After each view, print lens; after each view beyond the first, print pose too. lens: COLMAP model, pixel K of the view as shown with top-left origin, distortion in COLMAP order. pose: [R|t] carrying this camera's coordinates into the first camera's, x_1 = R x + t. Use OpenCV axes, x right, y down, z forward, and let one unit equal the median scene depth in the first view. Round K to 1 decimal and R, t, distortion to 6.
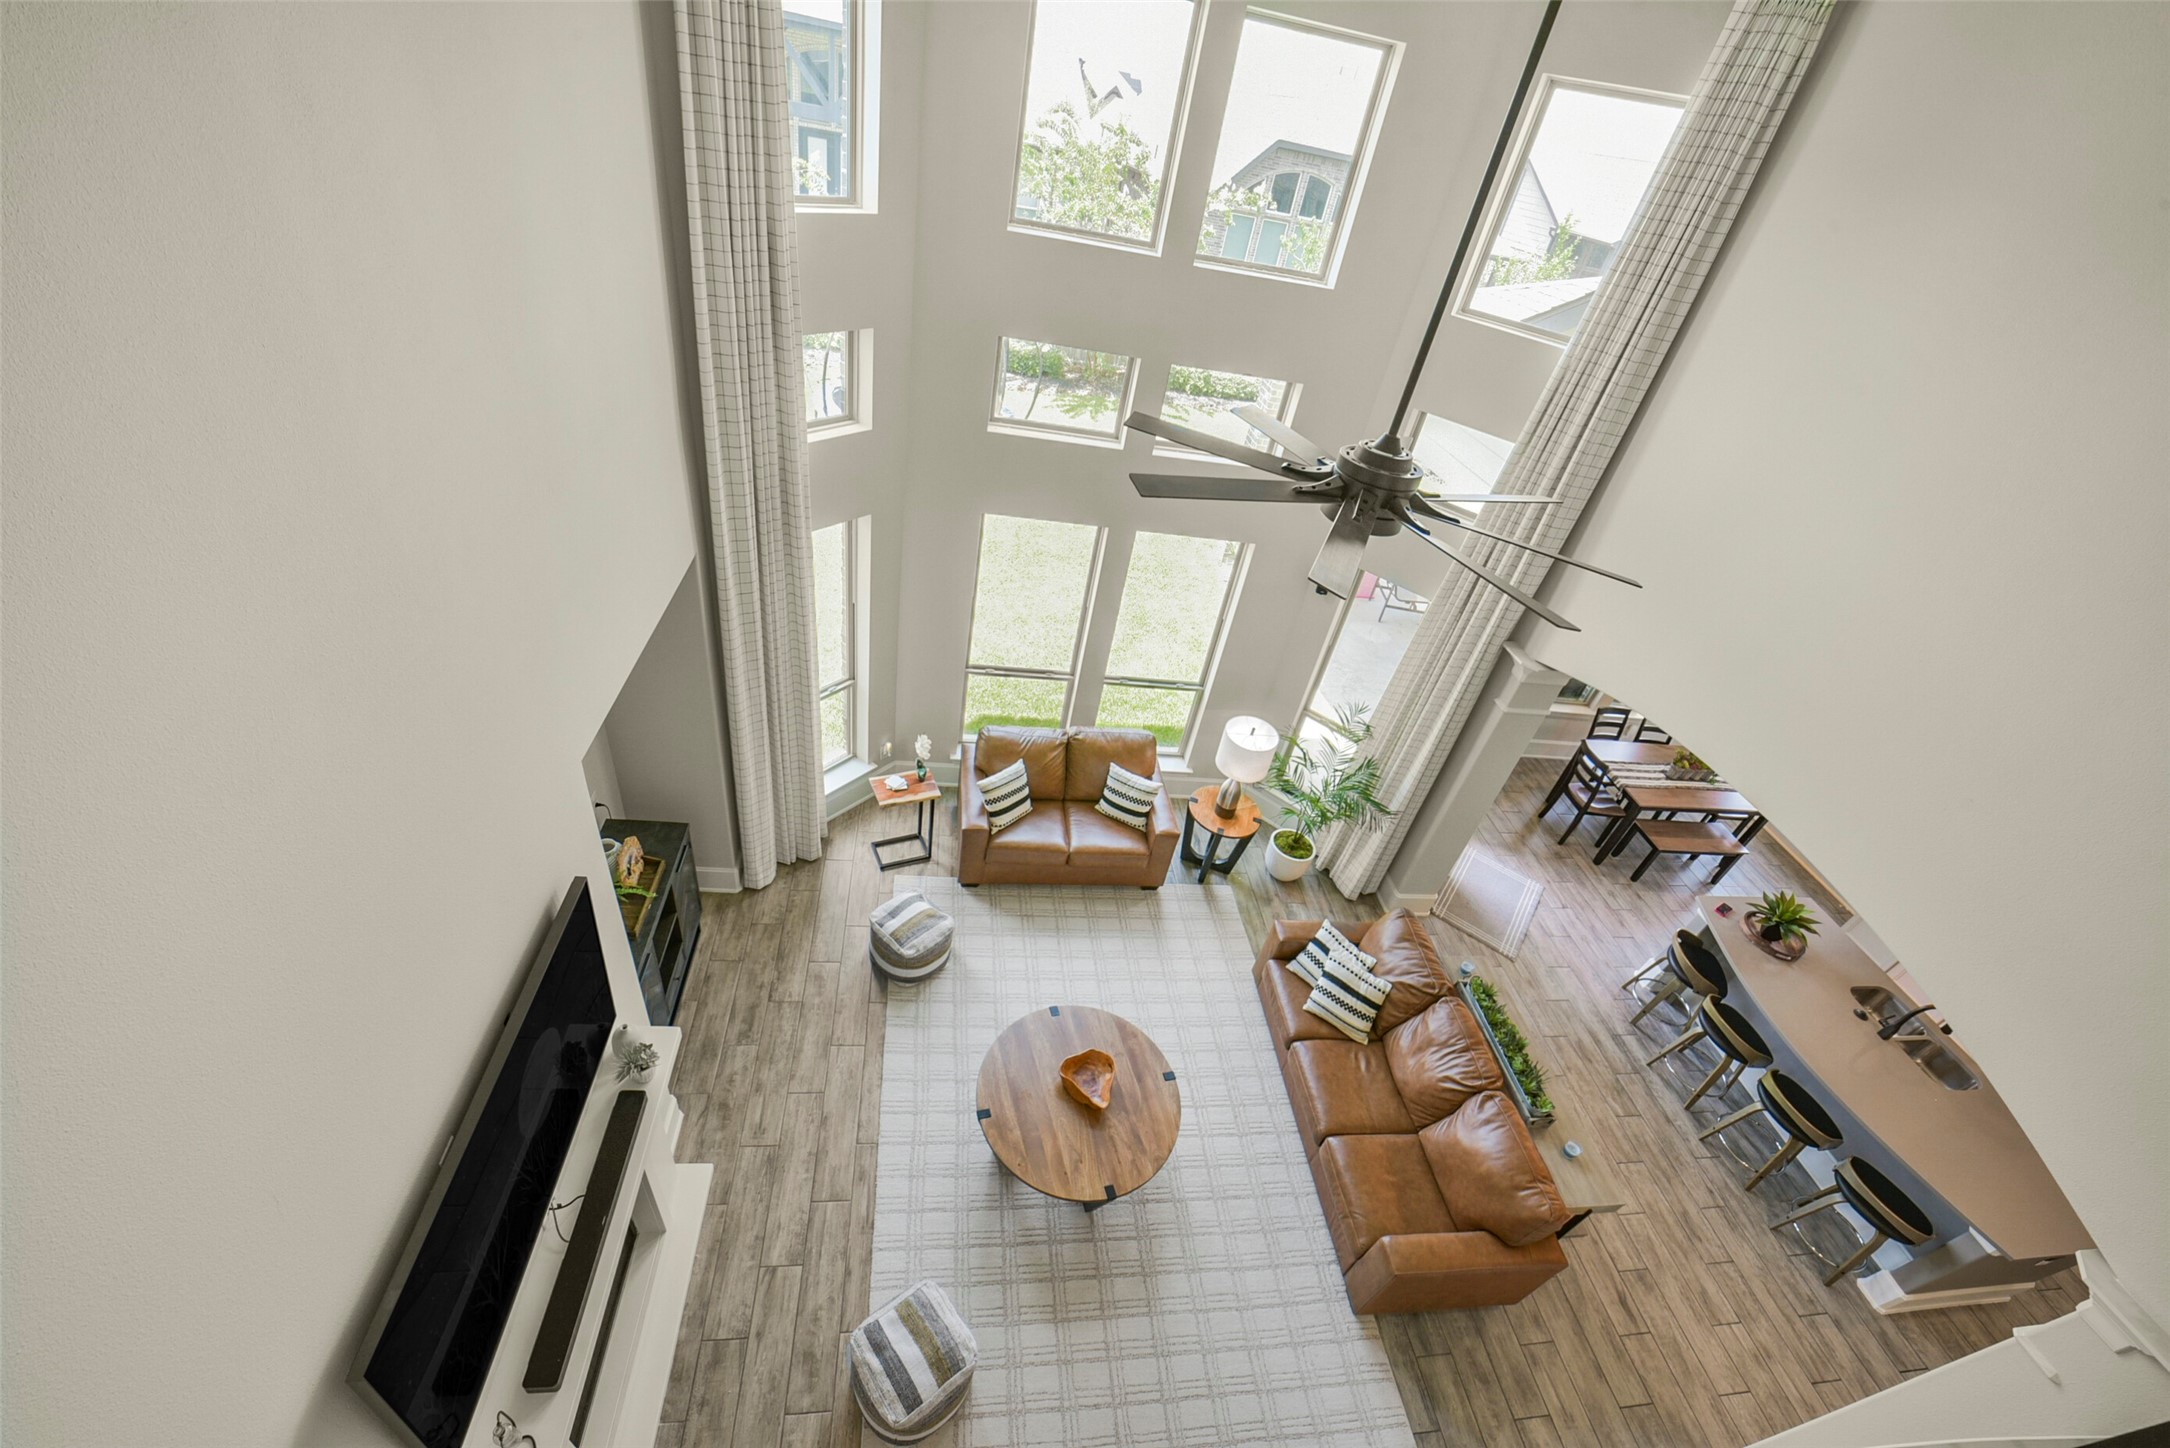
lens RADIAL K [[849.3, 0, 1086.1], [0, 849.3, 740.7], [0, 0, 1]] dist [-0.037485, 0.010241]
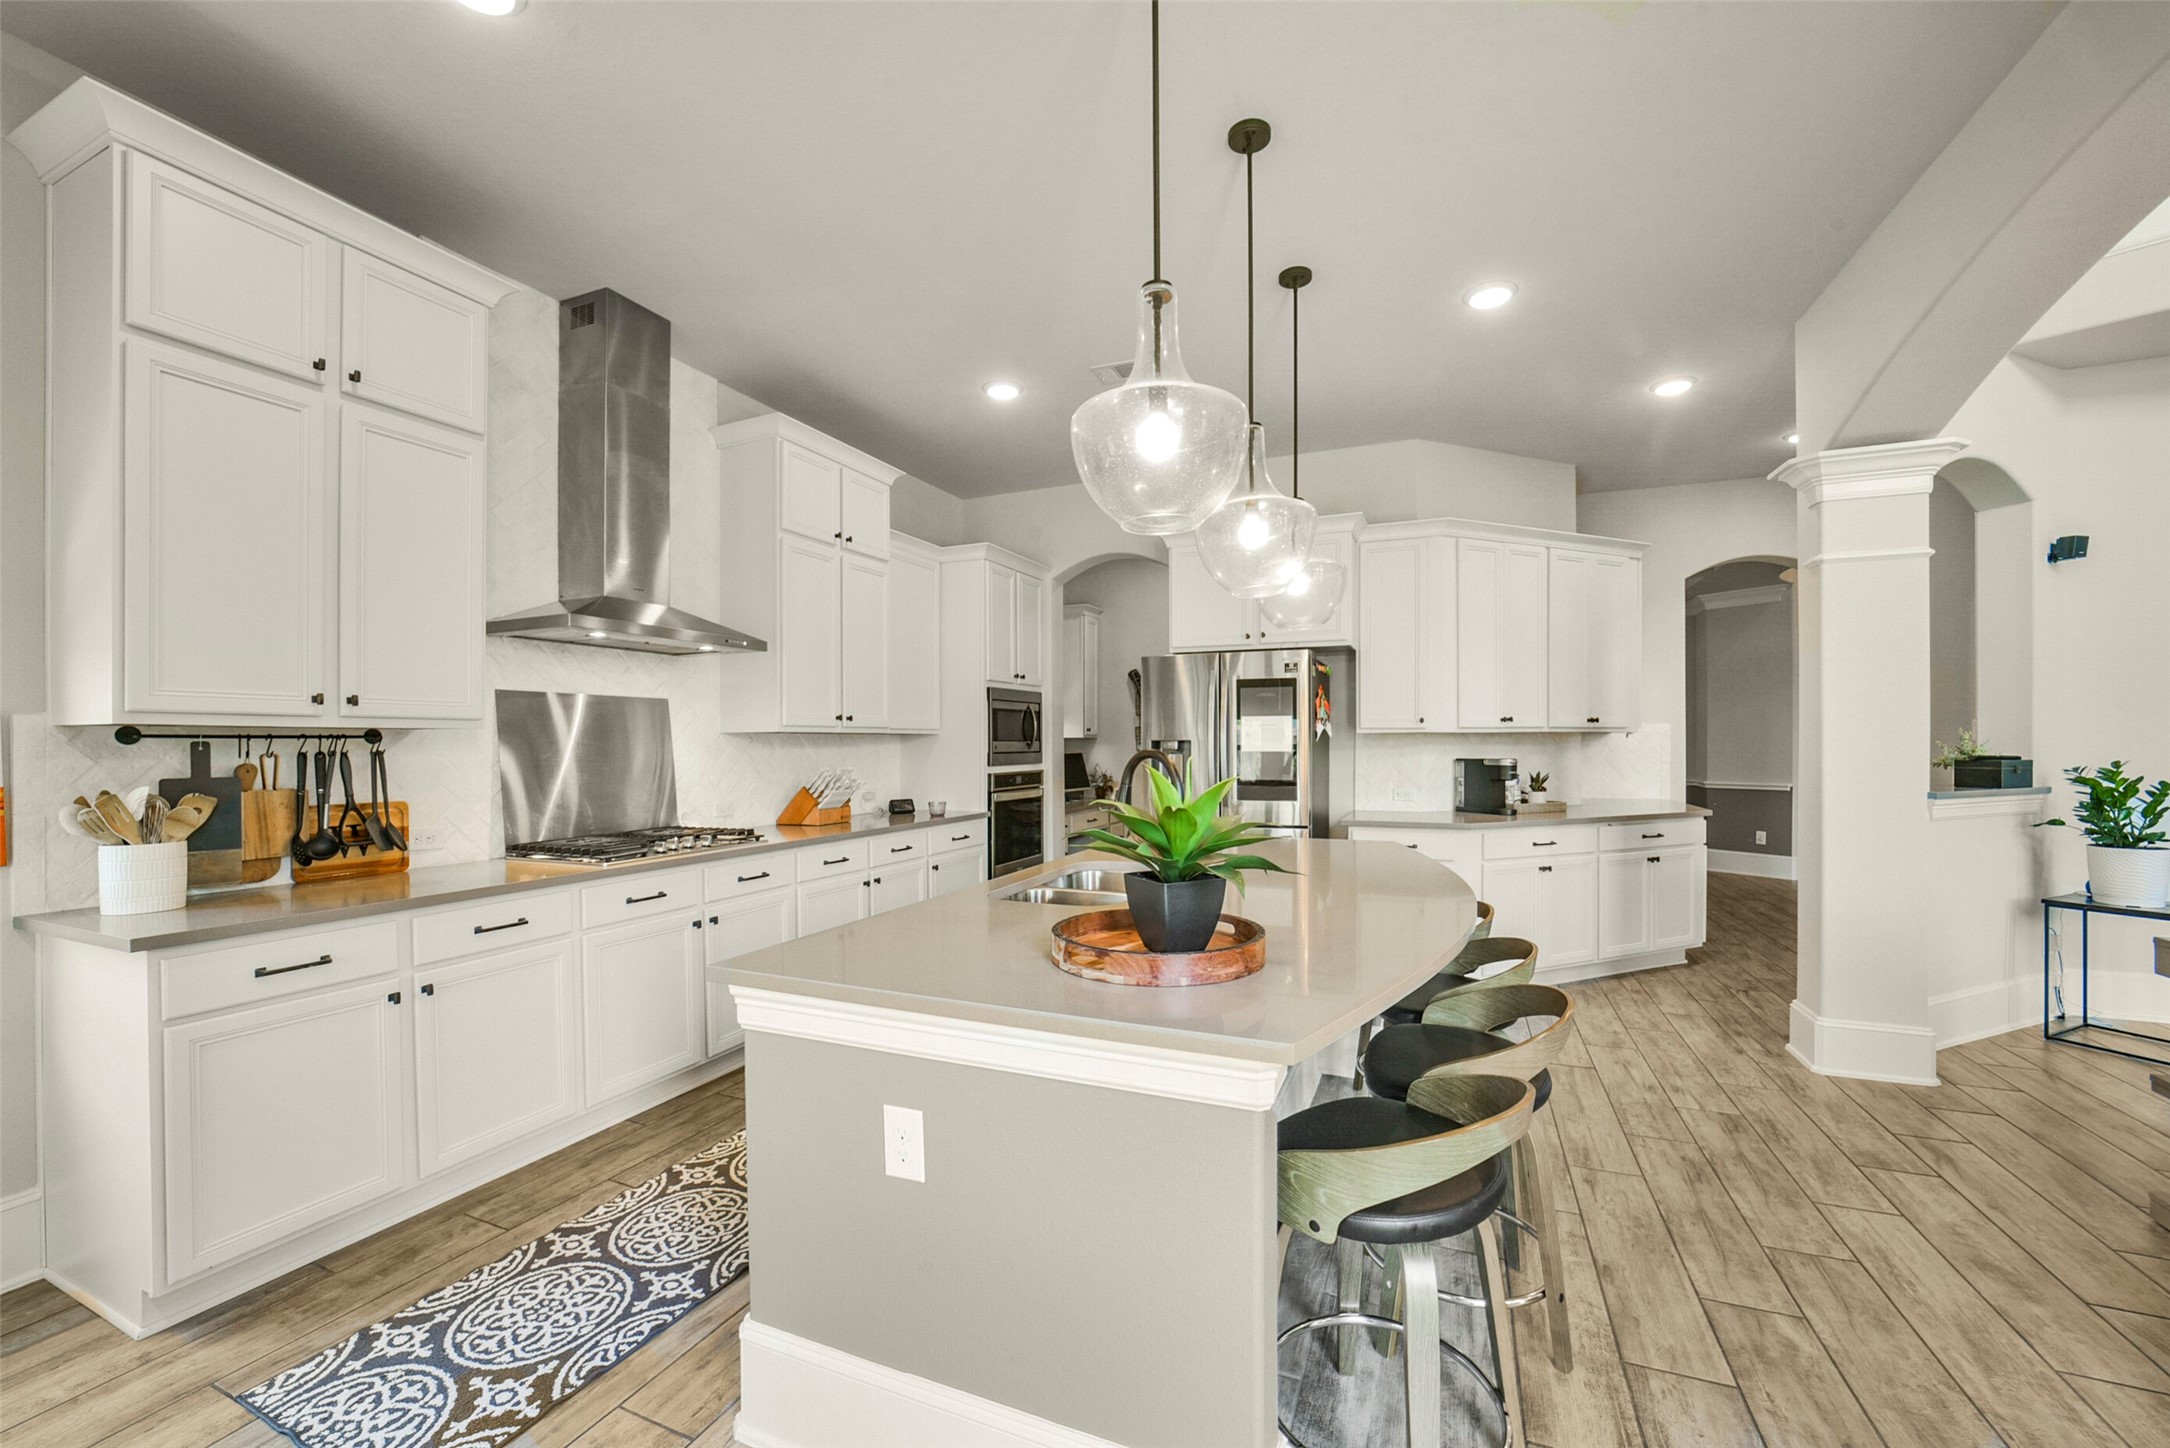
lens RADIAL K [[849.3, 0, 1086.1], [0, 849.3, 740.7], [0, 0, 1]] dist [-0.037485, 0.010241]
pose [[-0.856102, -0.164374, 0.489969, 0.855414], [0.191260, 0.779988, 0.595851, 0.017448], [-0.480113, 0.603821, -0.636311, 1.359856]]
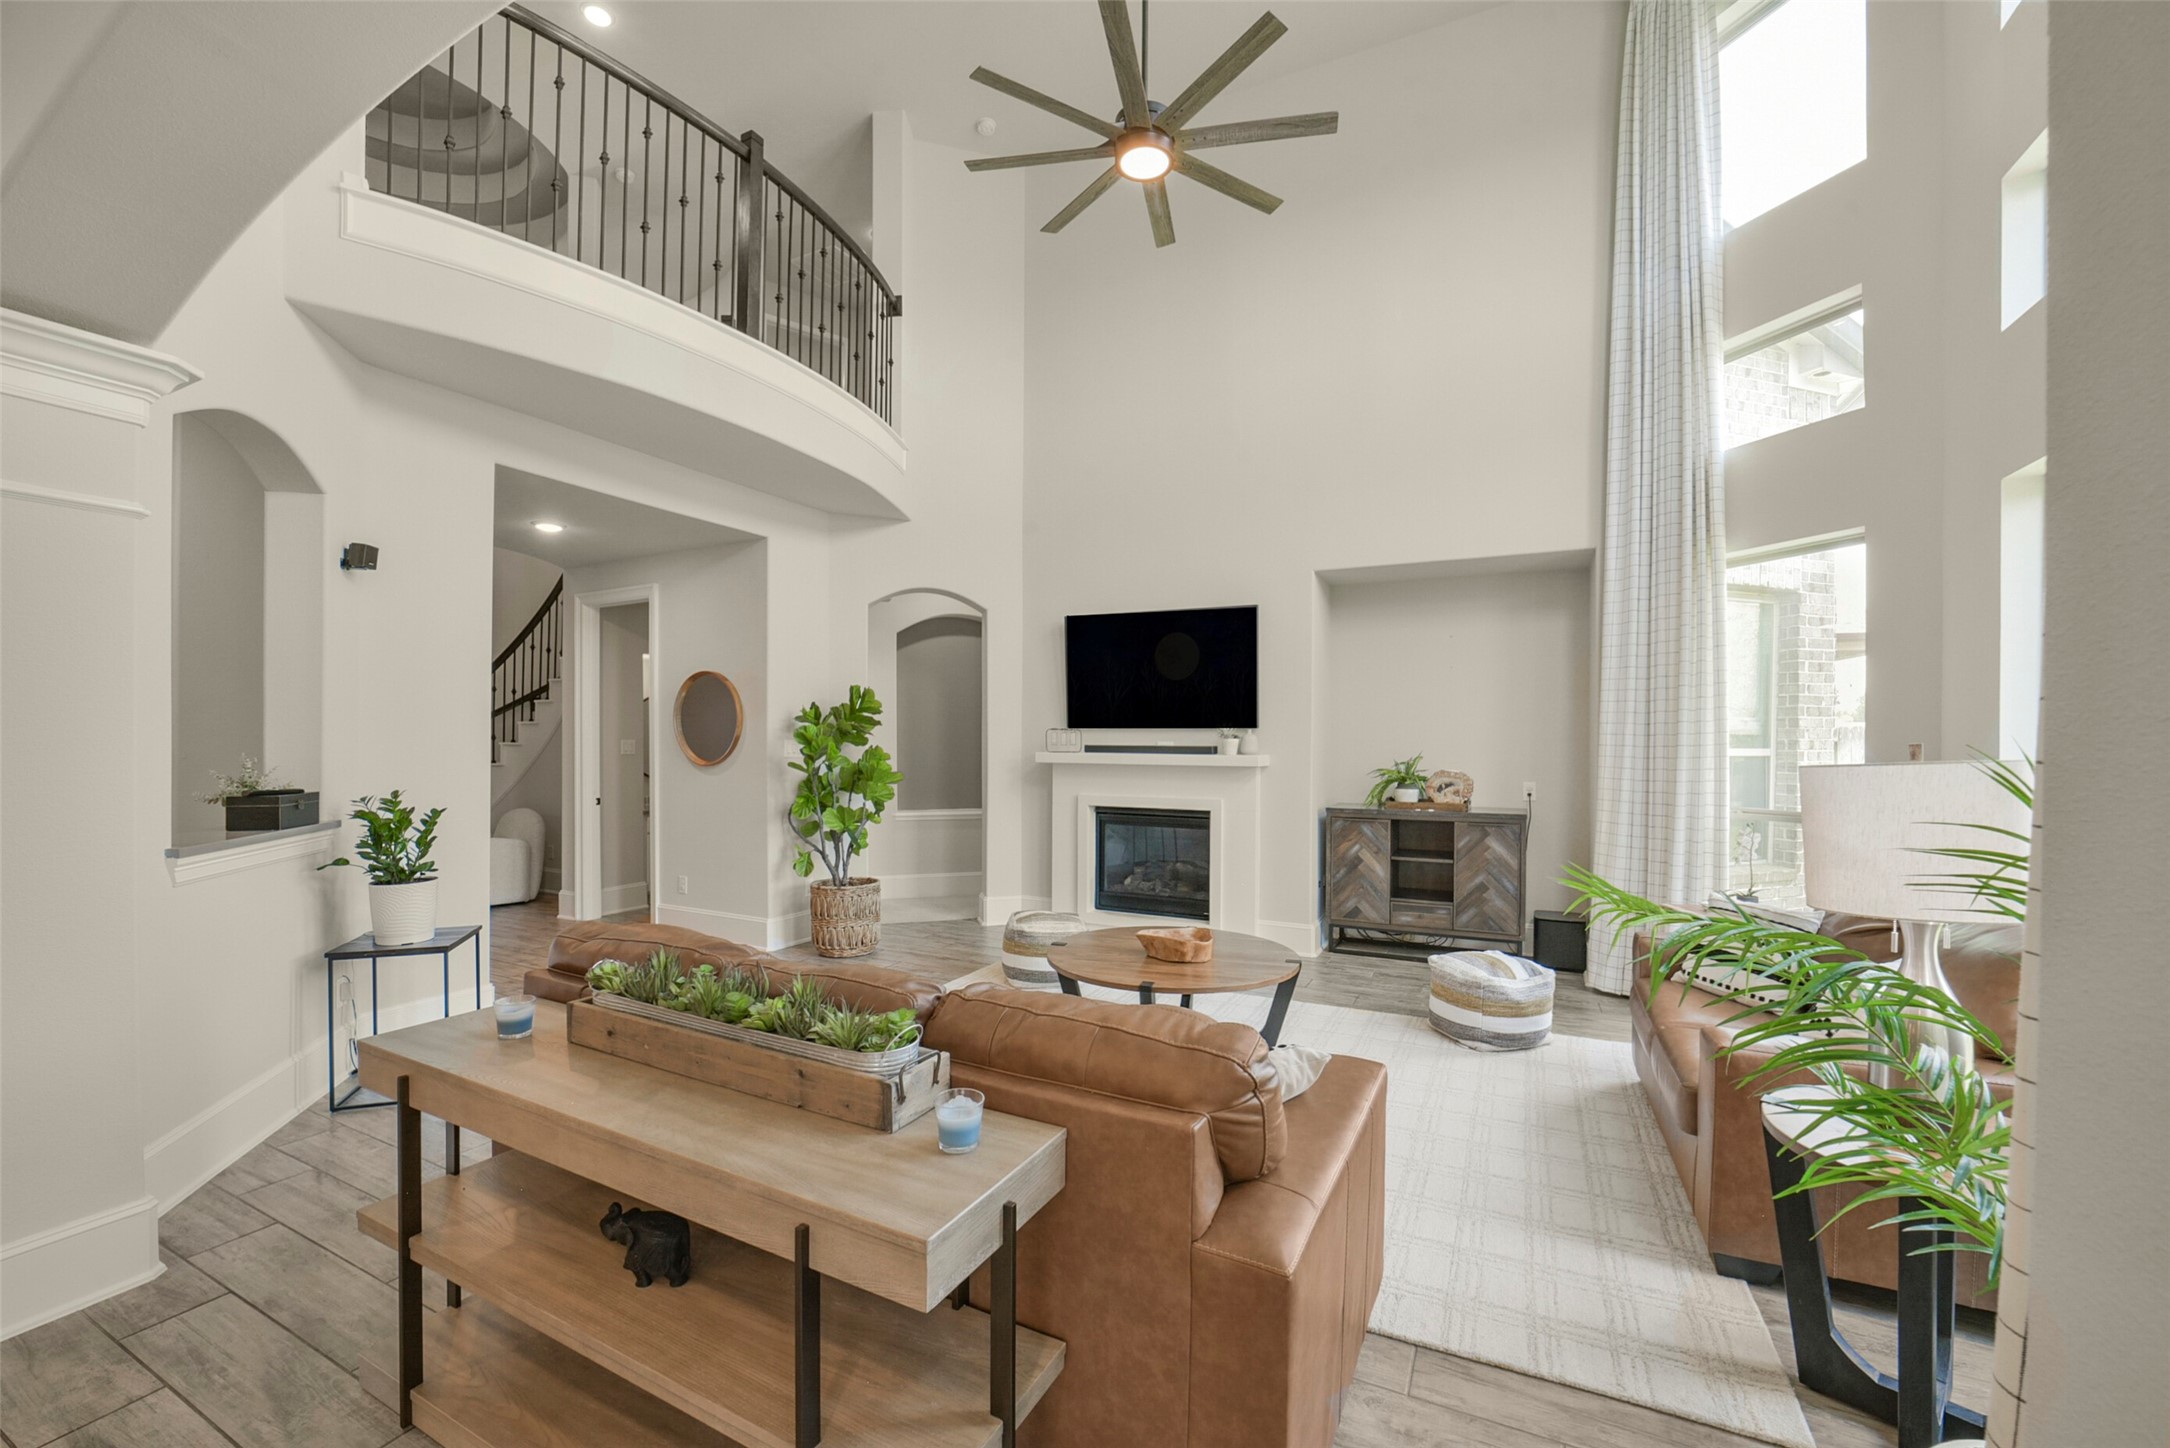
lens RADIAL K [[878.6, 0, 1080.8], [0, 878.6, 759.7], [0, 0, 1]] dist [-0.036961, 0.010786]
pose [[-0.542845, -0.152556, -0.825861, 0.714233], [-0.587697, 0.771479, 0.243787, 0.106423], [0.599943, 0.617694, -0.508450, 1.163955]]
